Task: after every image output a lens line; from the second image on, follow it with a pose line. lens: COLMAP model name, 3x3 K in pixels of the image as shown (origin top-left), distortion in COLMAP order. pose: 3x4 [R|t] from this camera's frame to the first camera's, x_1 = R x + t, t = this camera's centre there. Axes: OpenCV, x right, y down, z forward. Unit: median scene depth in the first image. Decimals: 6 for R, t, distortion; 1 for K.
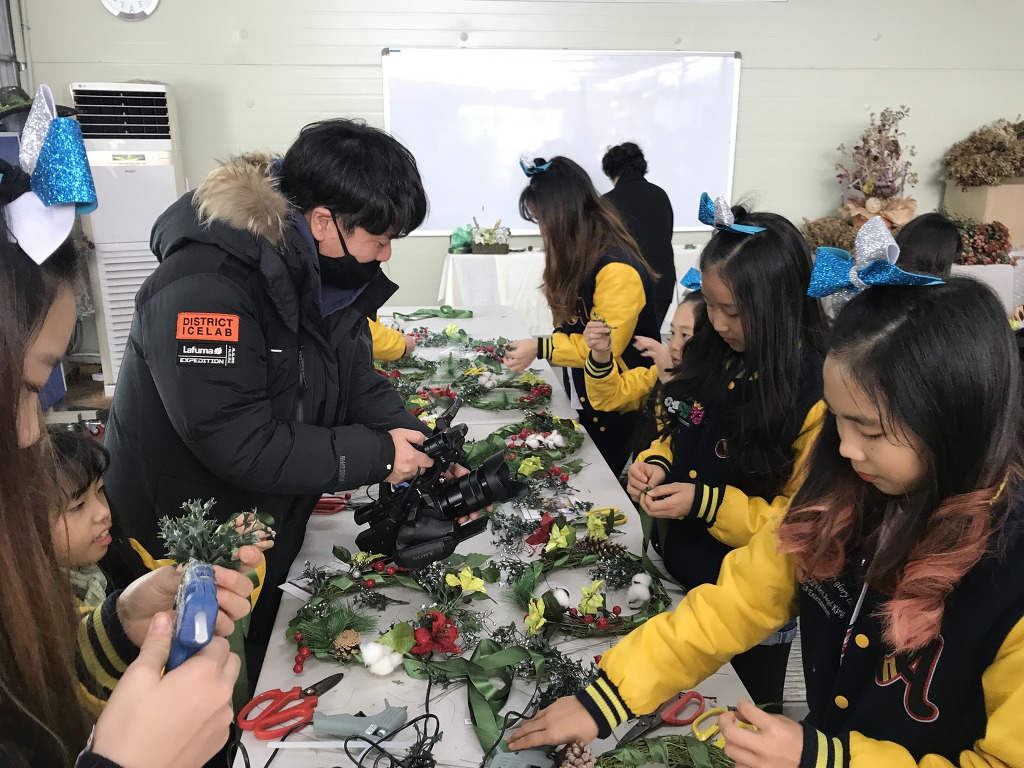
lens RADIAL K [[847.2, 0, 508.1], [0, 847.2, 383.1], [0, 0, 1]] dist [0.019028, -0.010880]
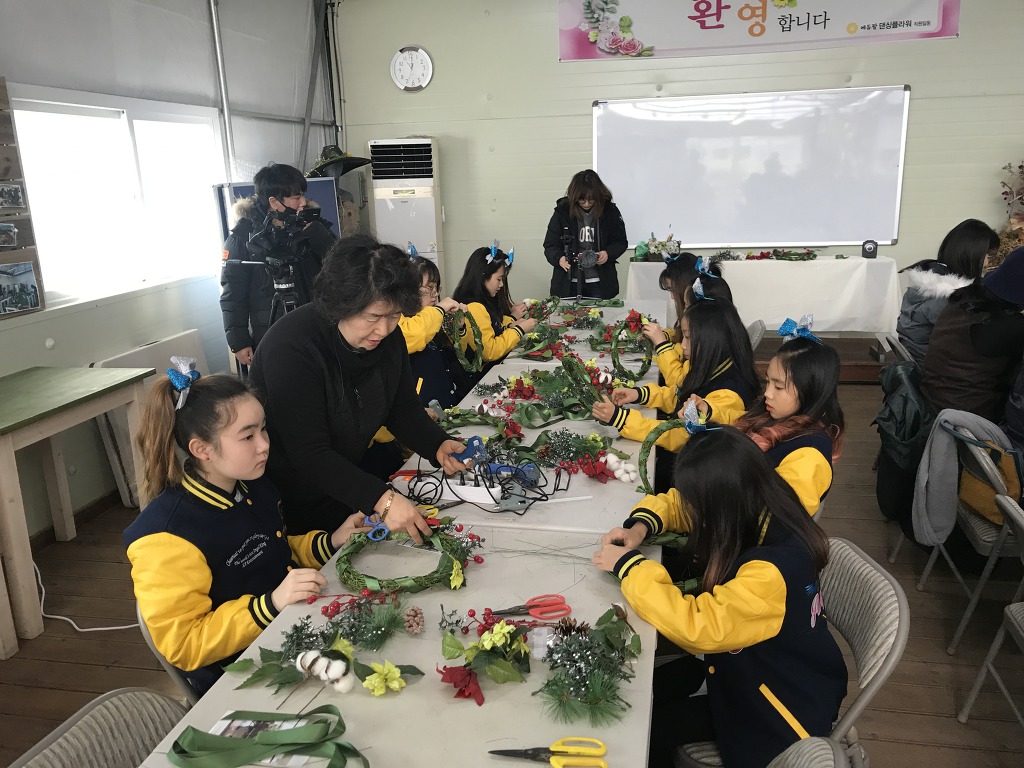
lens RADIAL K [[847.2, 0, 510.0], [0, 847.2, 377.1], [0, 0, 1]] dist [0.019028, -0.010880]
pose [[0.952007, 0.044149, -0.302876, 0.132306], [-0.053605, 0.998298, -0.022975, 0.050643], [0.301347, 0.038108, 0.952753, -0.220288]]
